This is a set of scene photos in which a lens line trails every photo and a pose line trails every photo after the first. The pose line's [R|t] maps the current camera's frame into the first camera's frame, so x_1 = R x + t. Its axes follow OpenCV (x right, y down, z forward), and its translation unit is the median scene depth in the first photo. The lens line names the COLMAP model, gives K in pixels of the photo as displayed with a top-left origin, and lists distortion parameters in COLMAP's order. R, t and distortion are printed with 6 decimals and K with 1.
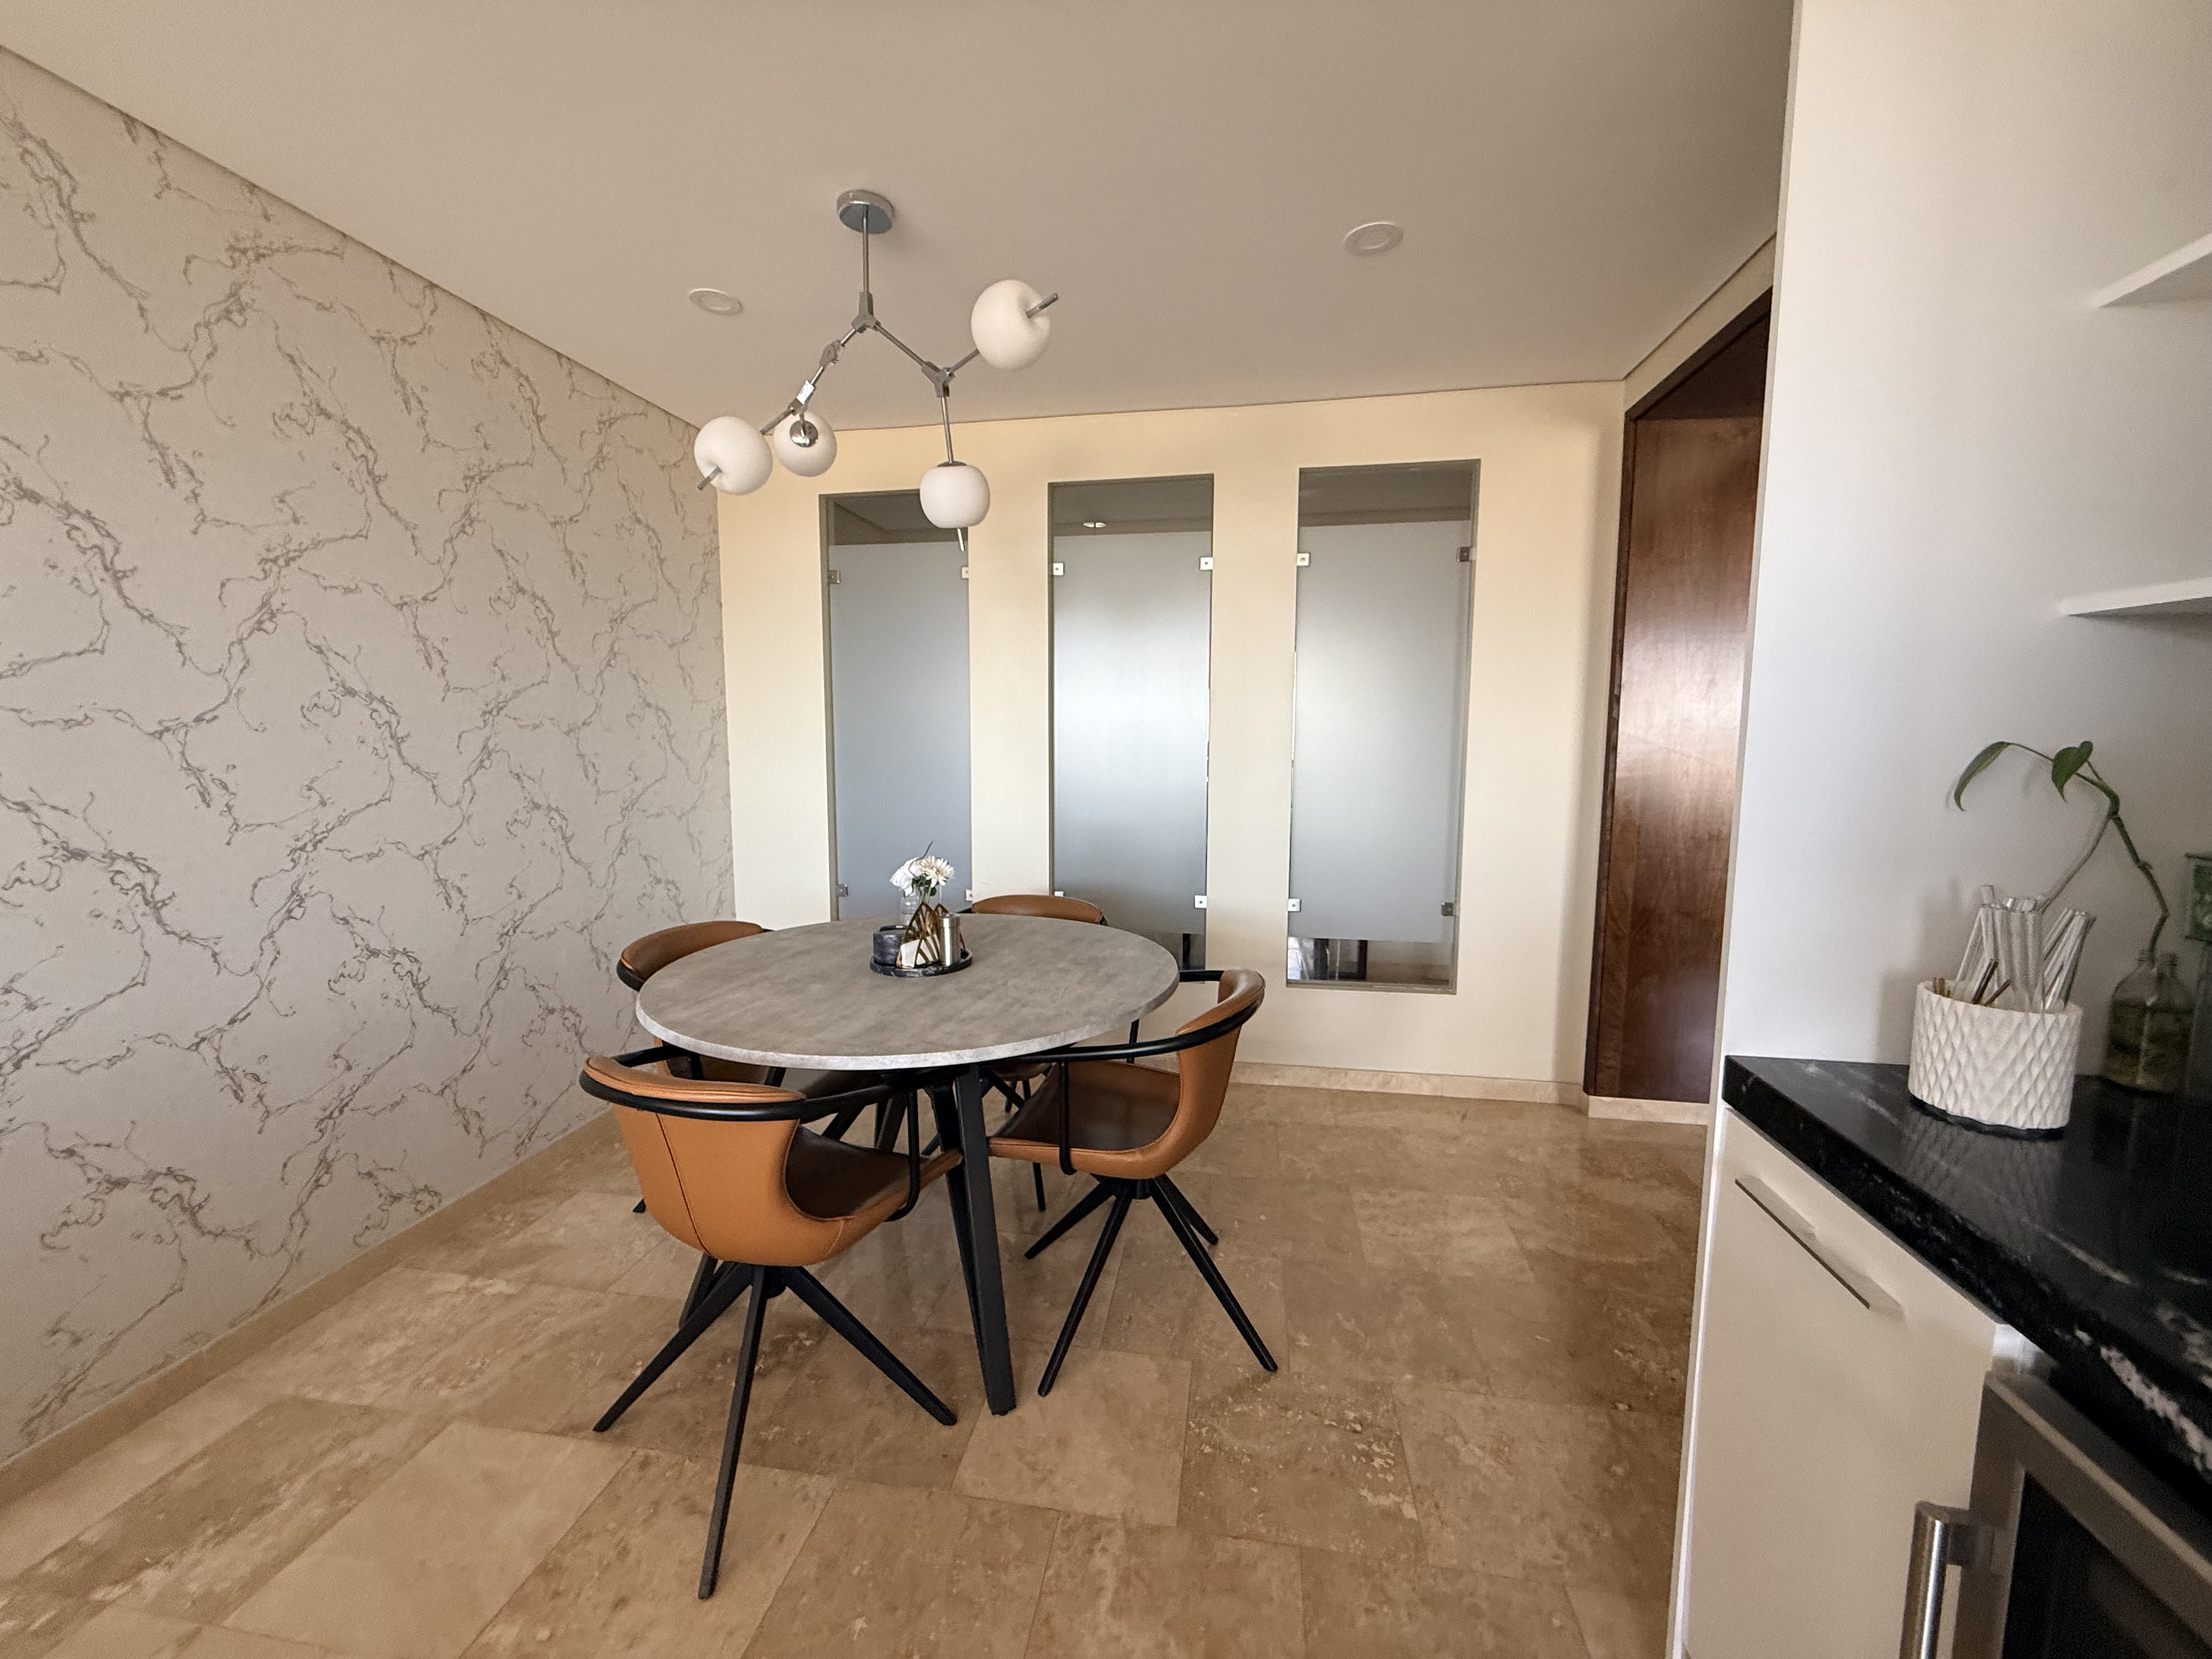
lens RADIAL K [[880.7, 0, 1097.7], [0, 880.7, 827.7], [0, 0, 1]] dist [0.000307, 0.000302]
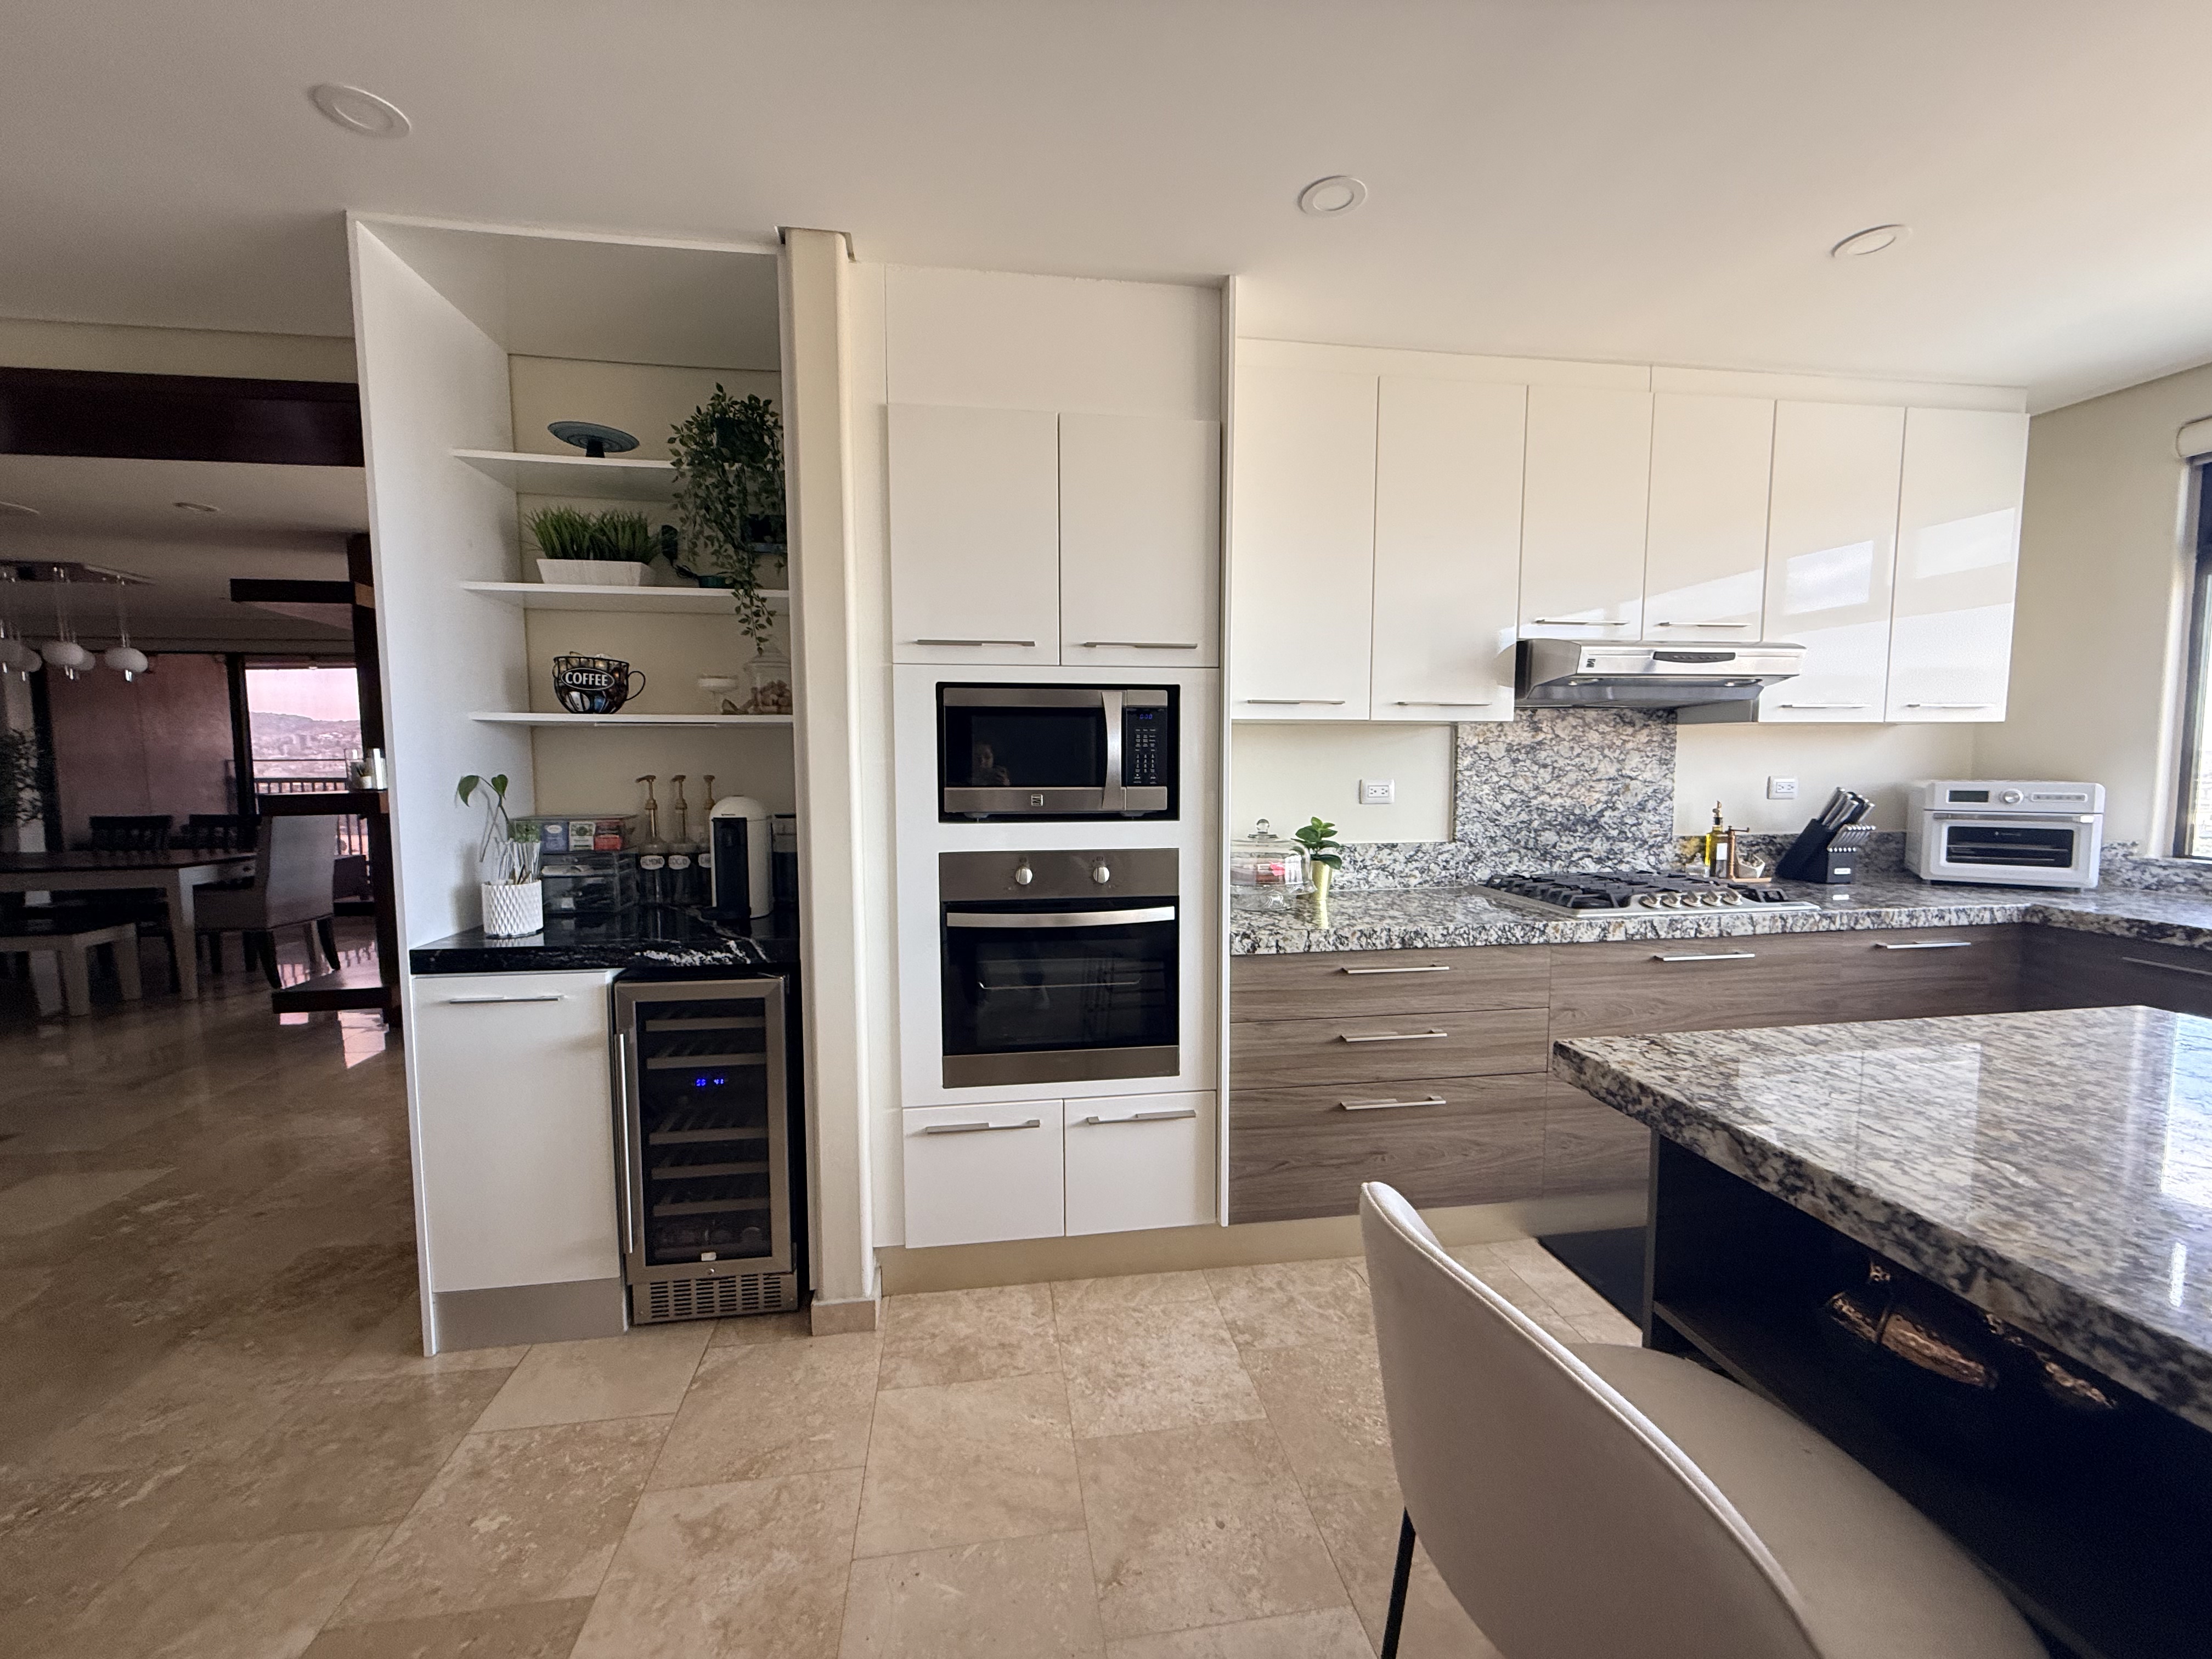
lens RADIAL K [[880.7, 0, 1097.3], [0, 880.7, 826.5], [0, 0, 1]] dist [0.000307, 0.000302]
pose [[-0.307030, -0.072852, 0.948908, -0.886431], [0.106297, 0.988202, 0.110262, -0.025787], [-0.945745, 0.134720, -0.295663, 0.102069]]
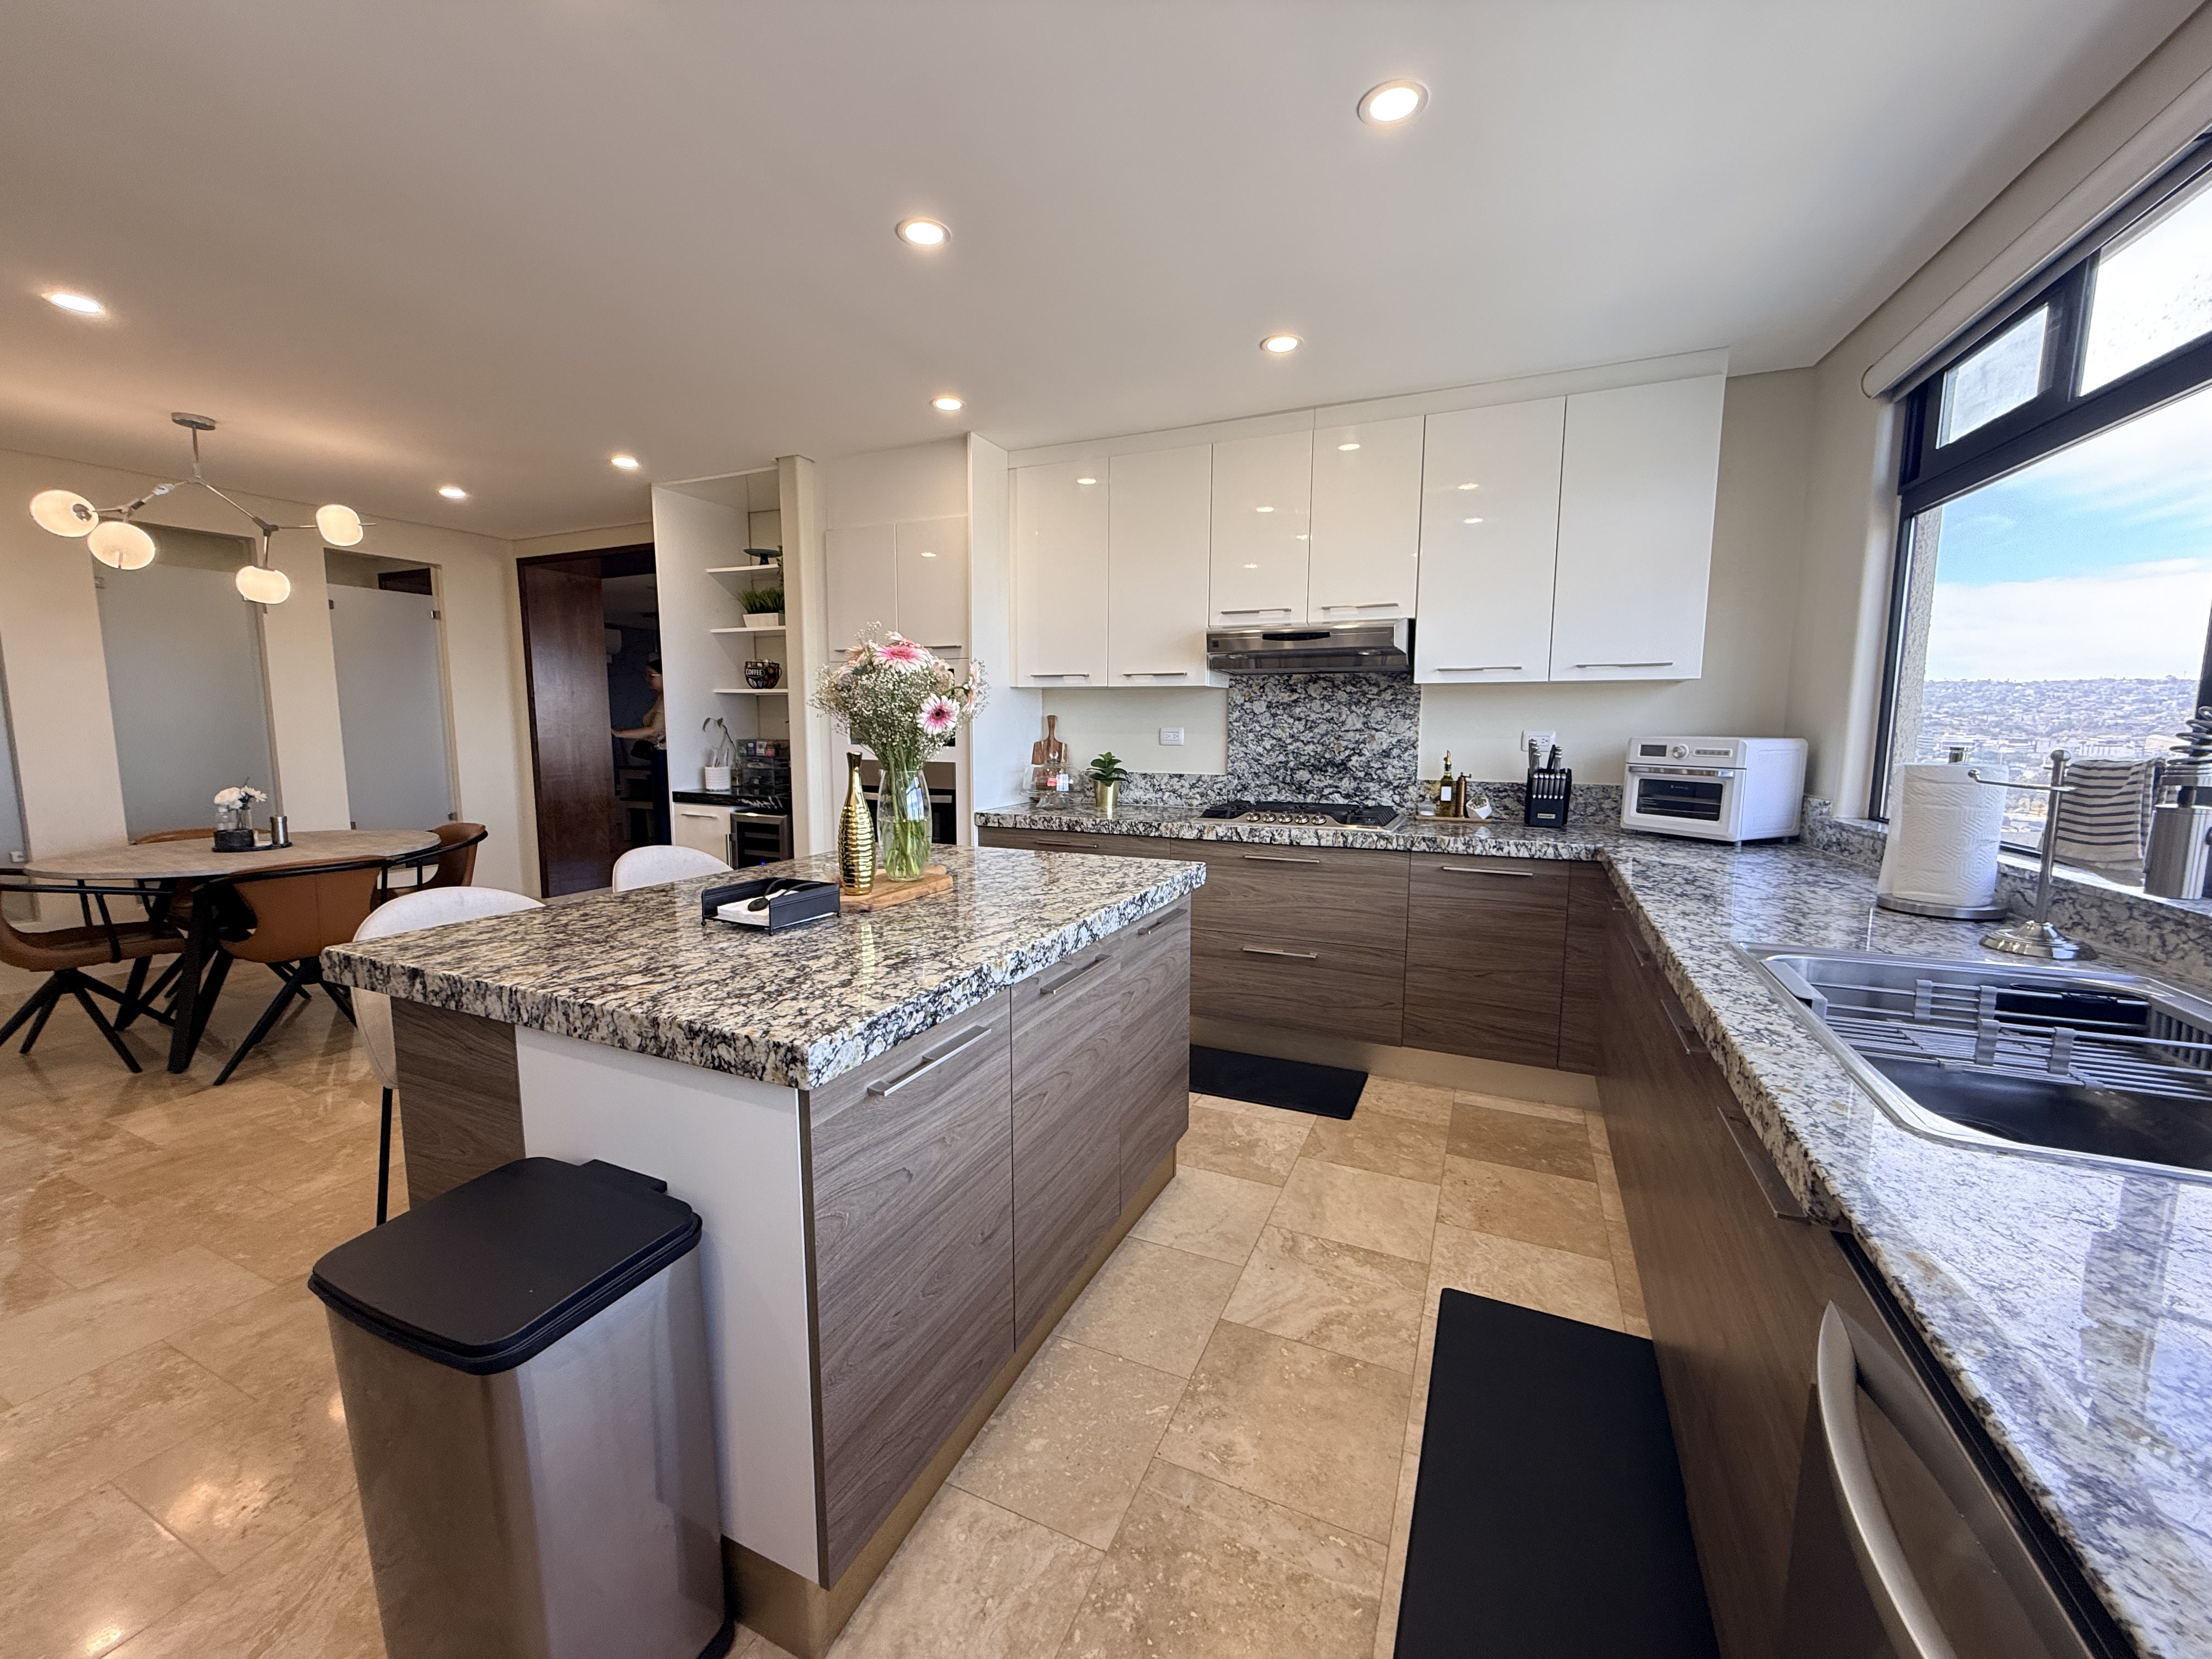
lens RADIAL K [[880.7, 0, 1098.0], [0, 880.7, 826.1], [0, 0, 1]] dist [0.000307, 0.000302]
pose [[0.262418, -0.116684, 0.957874, -1.783668], [0.100915, 0.990537, 0.093016, 0.147515], [-0.959663, 0.072255, 0.271710, -1.331207]]
